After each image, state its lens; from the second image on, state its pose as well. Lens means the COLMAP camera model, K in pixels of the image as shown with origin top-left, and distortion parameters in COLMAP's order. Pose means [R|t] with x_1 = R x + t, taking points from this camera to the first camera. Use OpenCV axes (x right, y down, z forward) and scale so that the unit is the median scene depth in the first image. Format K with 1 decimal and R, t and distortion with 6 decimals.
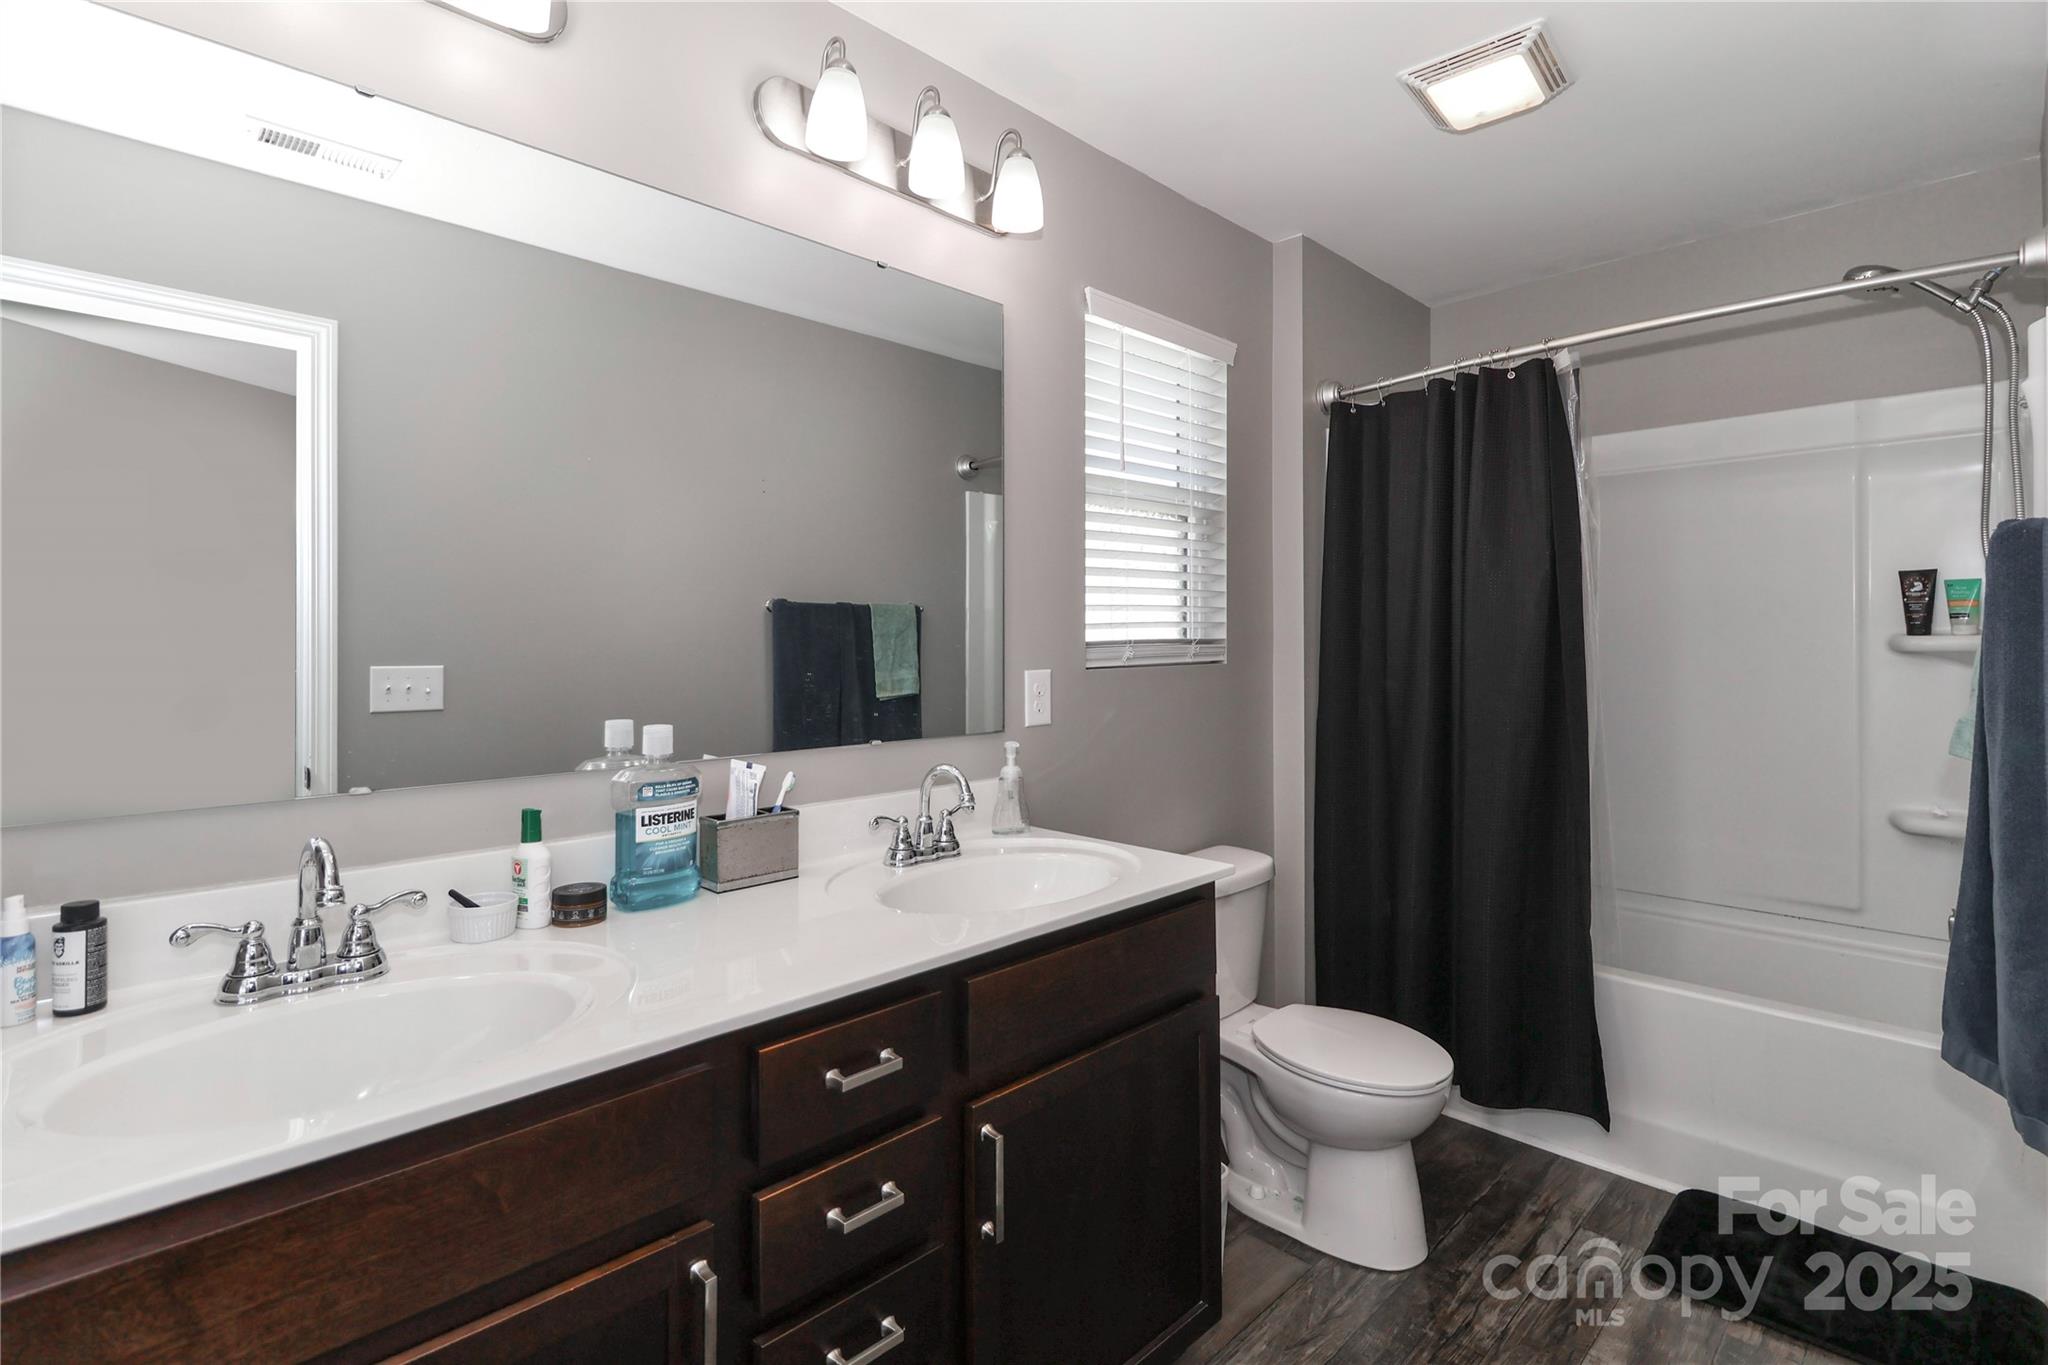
lens RADIAL K [[970.3, 0, 1023.8], [0, 970.3, 655.8], [0, 0, 1]] dist [0.000058, -0.012793]
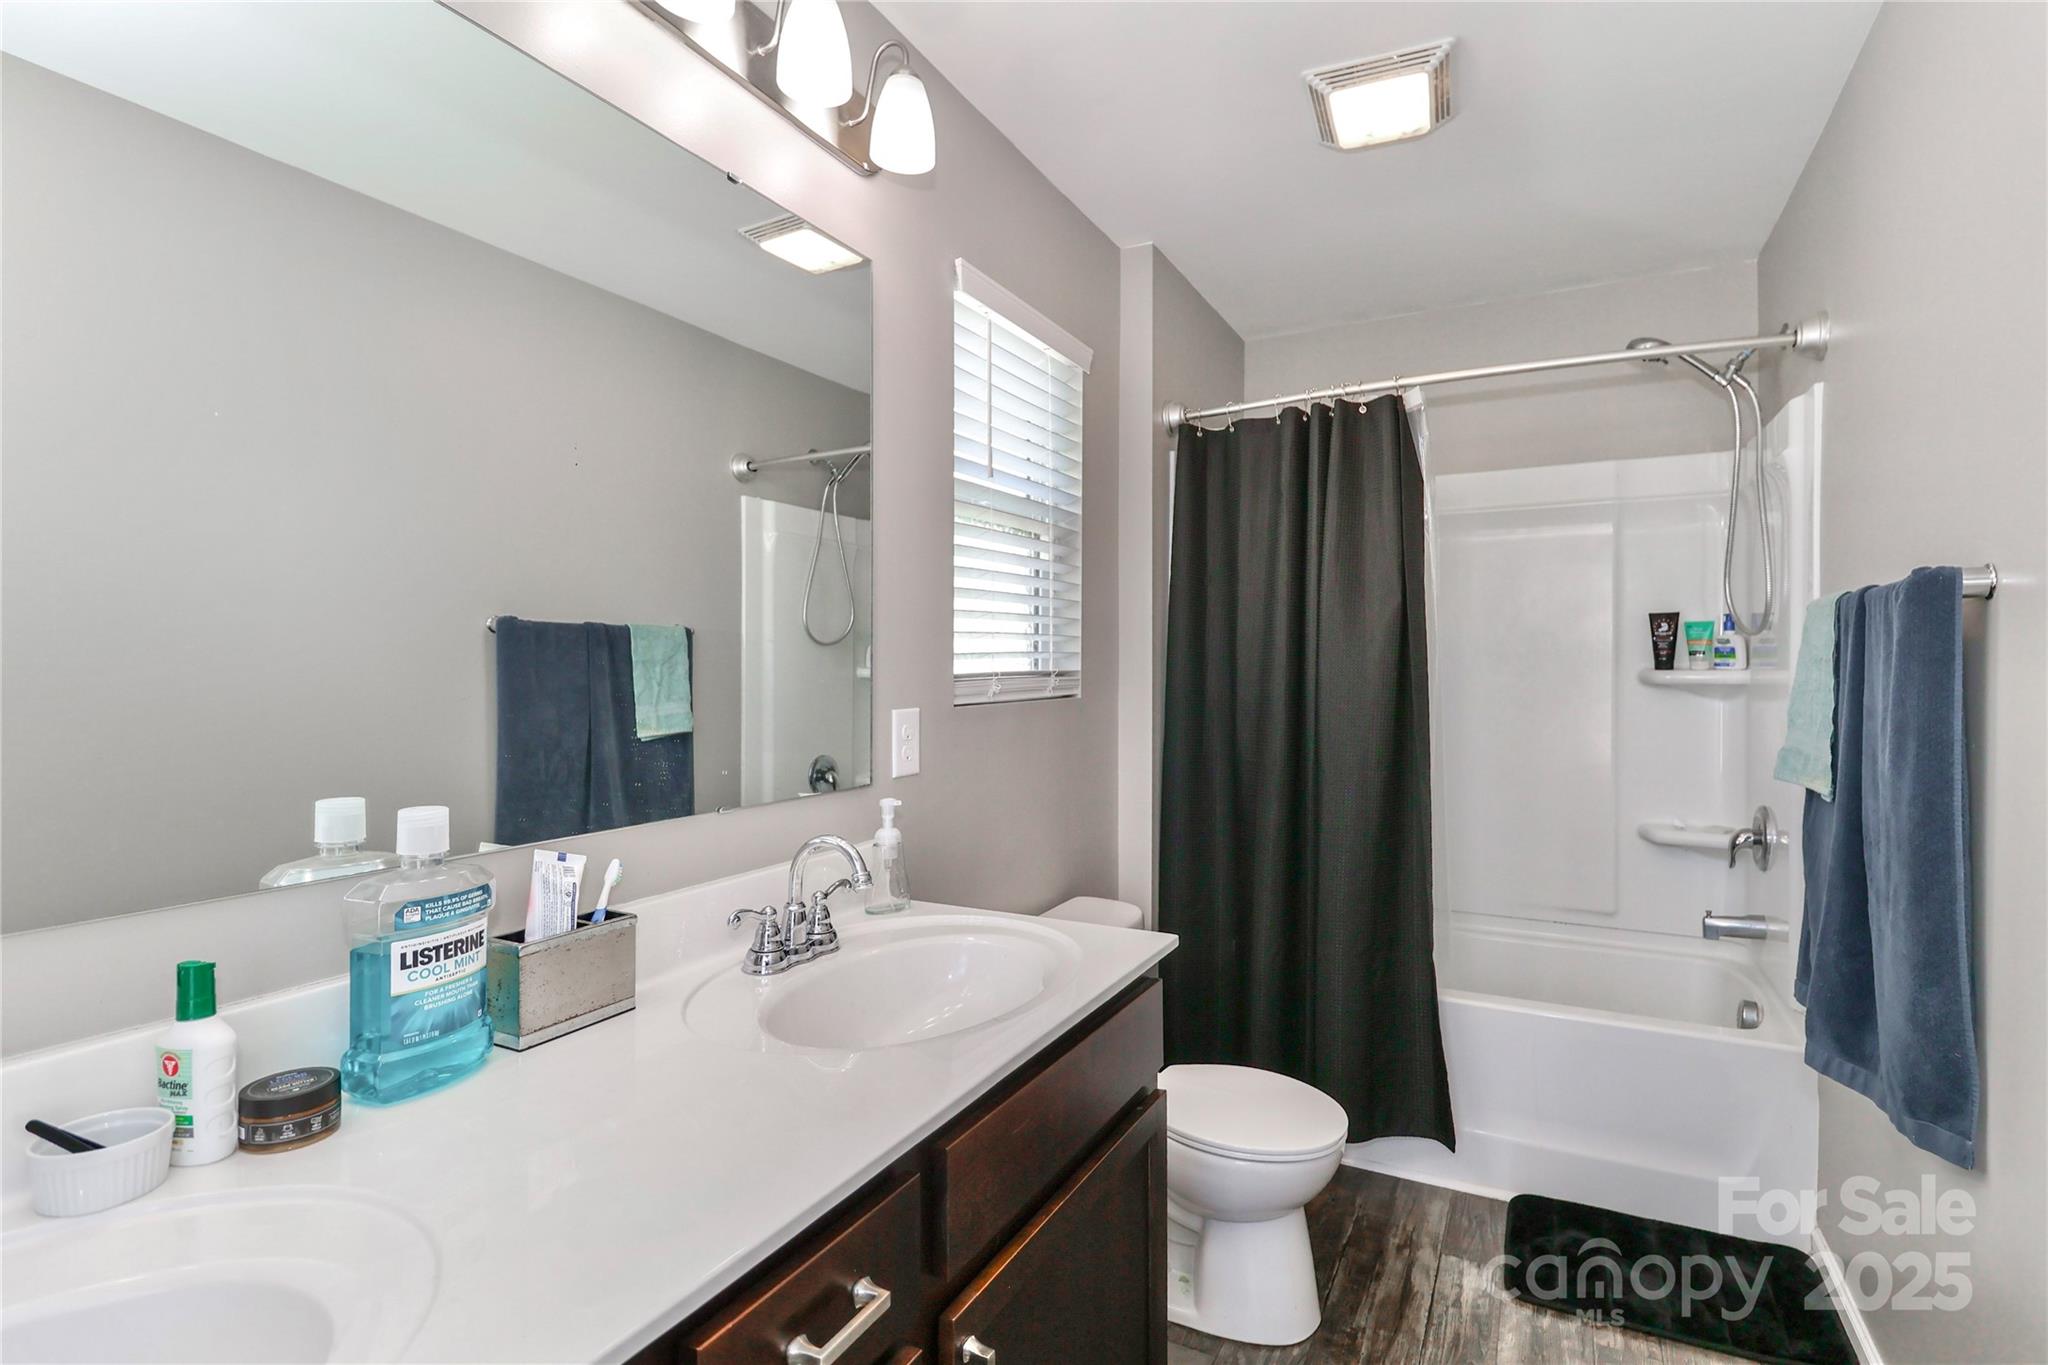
lens RADIAL K [[935.3, 0, 1026.7], [0, 935.3, 680.2], [0, 0, 1]] dist [0.012194, -0.017863]
pose [[0.944044, -0.000450, 0.329818, -0.154079], [-0.000308, 0.999997, 0.002246, -0.011790], [-0.329818, -0.002222, 0.944042, 0.209193]]
